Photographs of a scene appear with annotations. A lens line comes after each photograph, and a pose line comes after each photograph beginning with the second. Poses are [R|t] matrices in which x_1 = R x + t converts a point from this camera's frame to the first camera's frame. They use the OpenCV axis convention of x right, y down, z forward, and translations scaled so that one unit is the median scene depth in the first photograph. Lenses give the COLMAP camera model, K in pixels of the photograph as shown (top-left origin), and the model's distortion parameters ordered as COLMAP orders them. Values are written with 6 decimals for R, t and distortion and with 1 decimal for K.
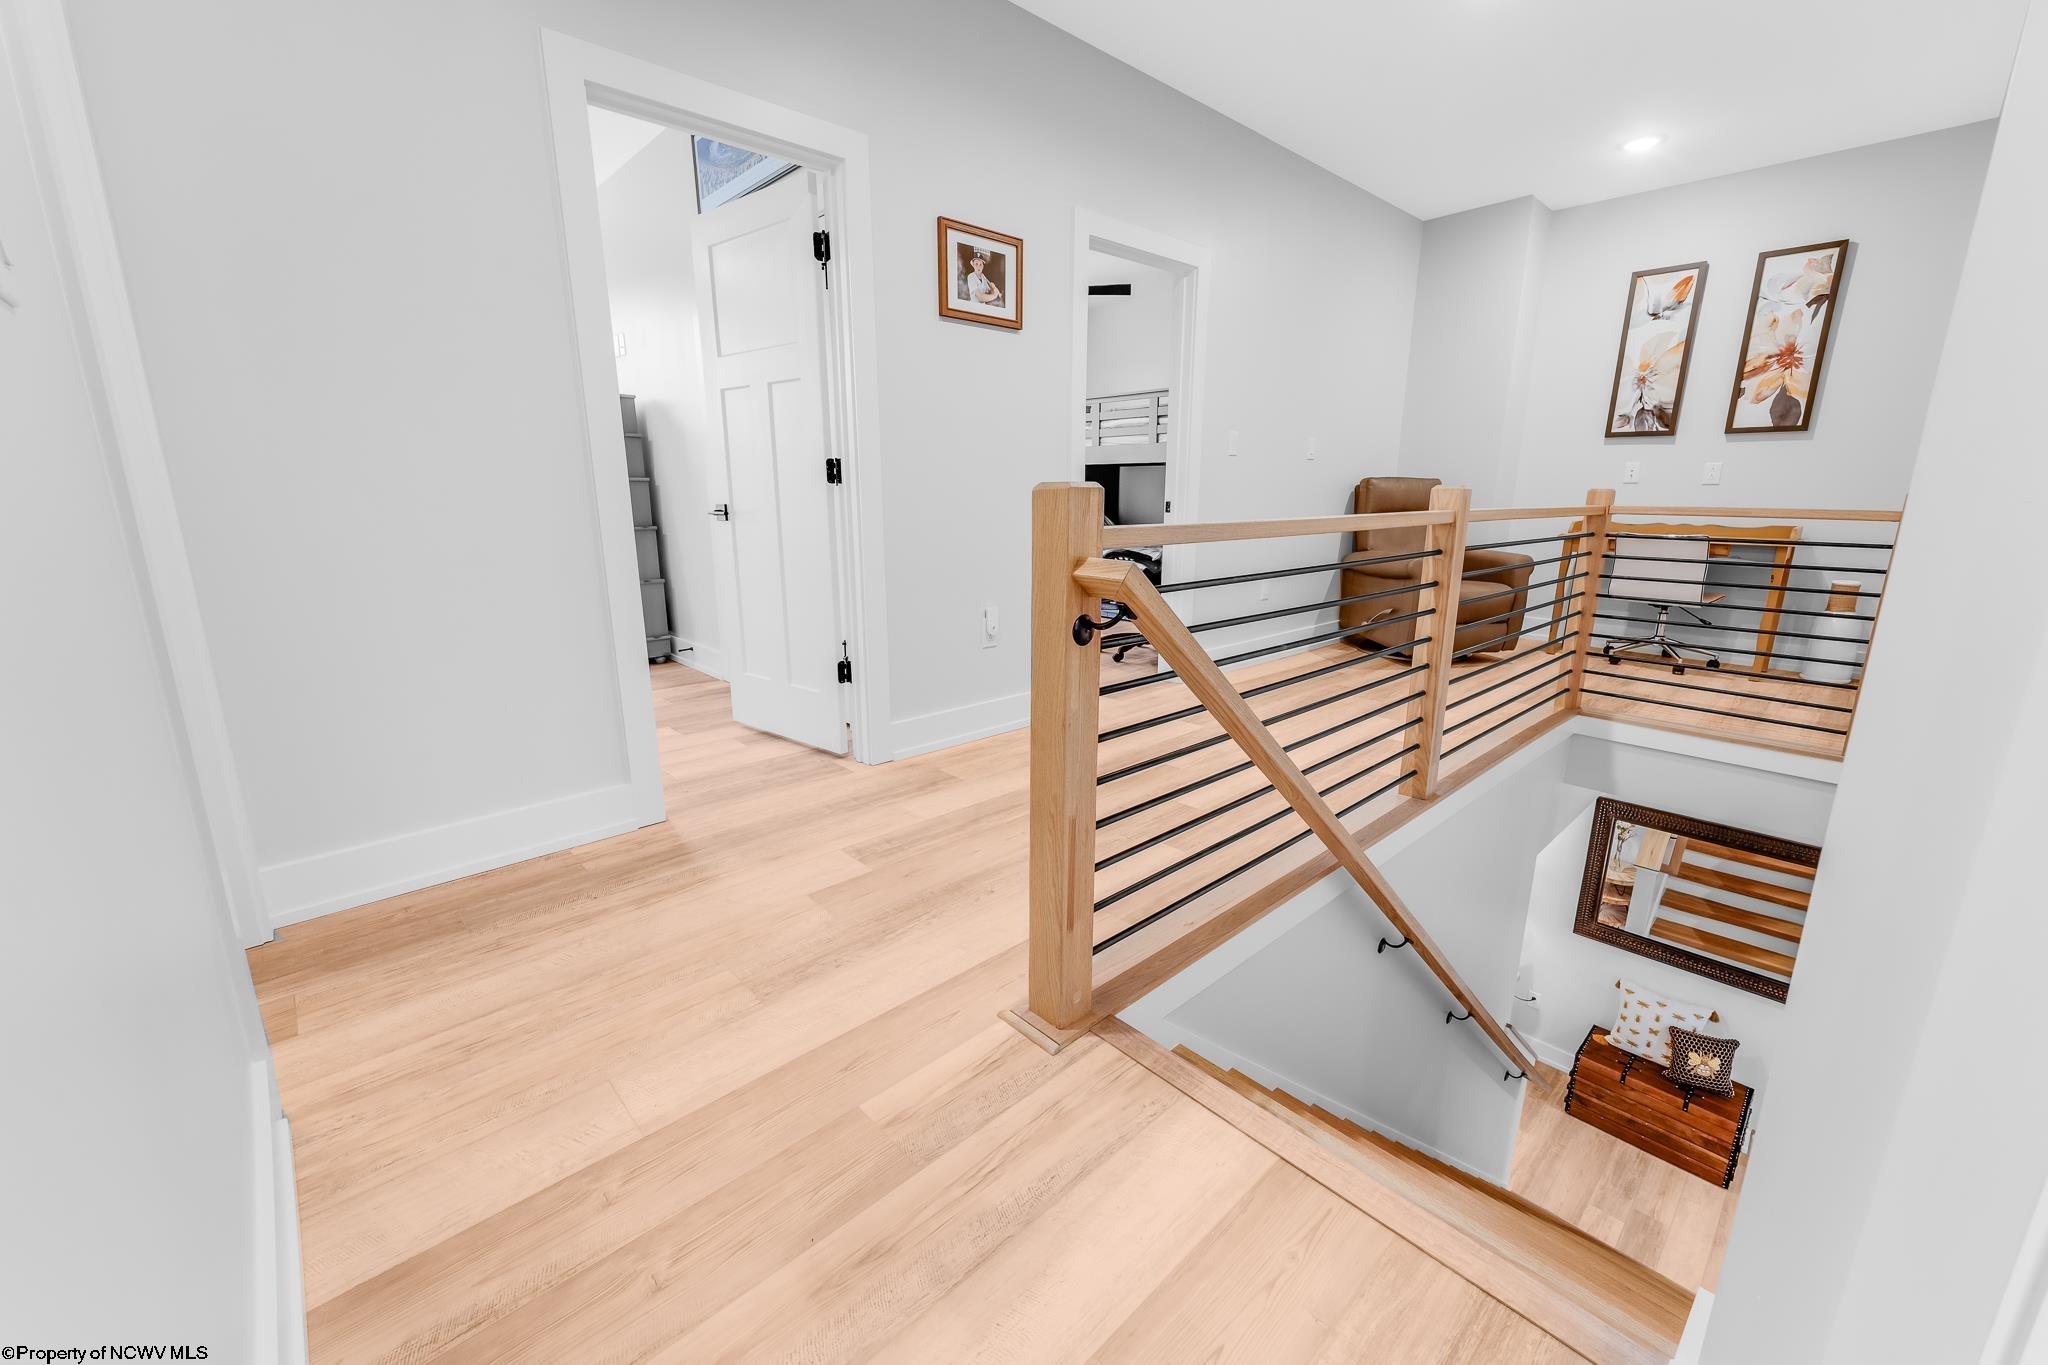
lens RADIAL K [[813.2, 0, 1016.2], [0, 813.2, 680.7], [0, 0, 1]] dist [-0.001109, -0.000115]
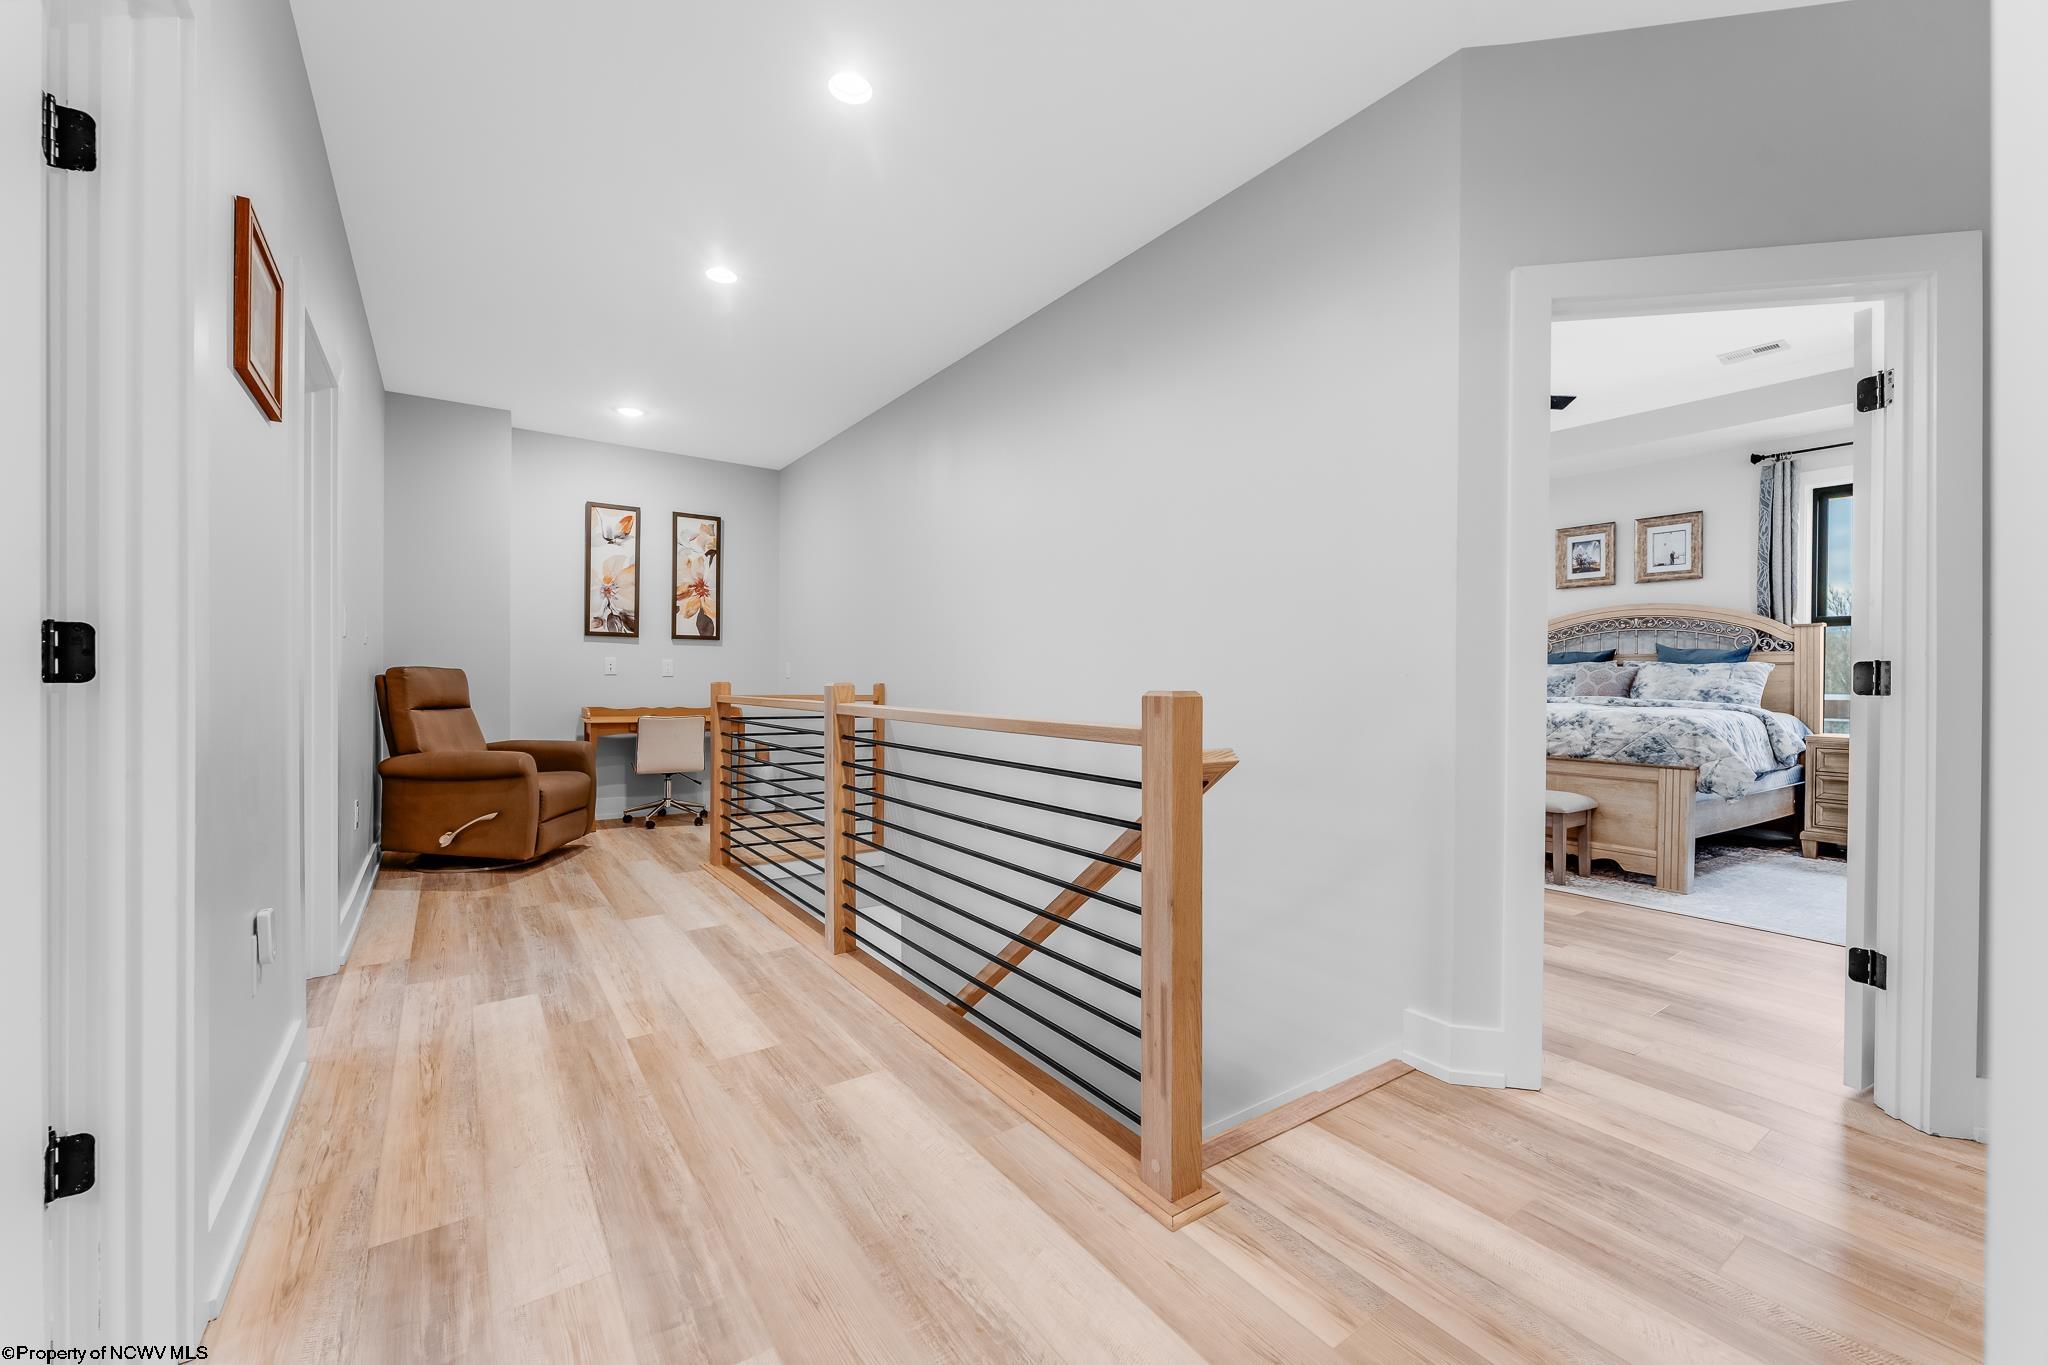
lens RADIAL K [[813.2, 0, 1016.2], [0, 813.2, 680.7], [0, 0, 1]] dist [-0.001109, -0.000115]
pose [[0.134262, -0.002810, 0.990942, -0.355515], [0.220860, 0.974927, -0.027159, -0.084668], [-0.966020, 0.222506, 0.131516, 0.323377]]
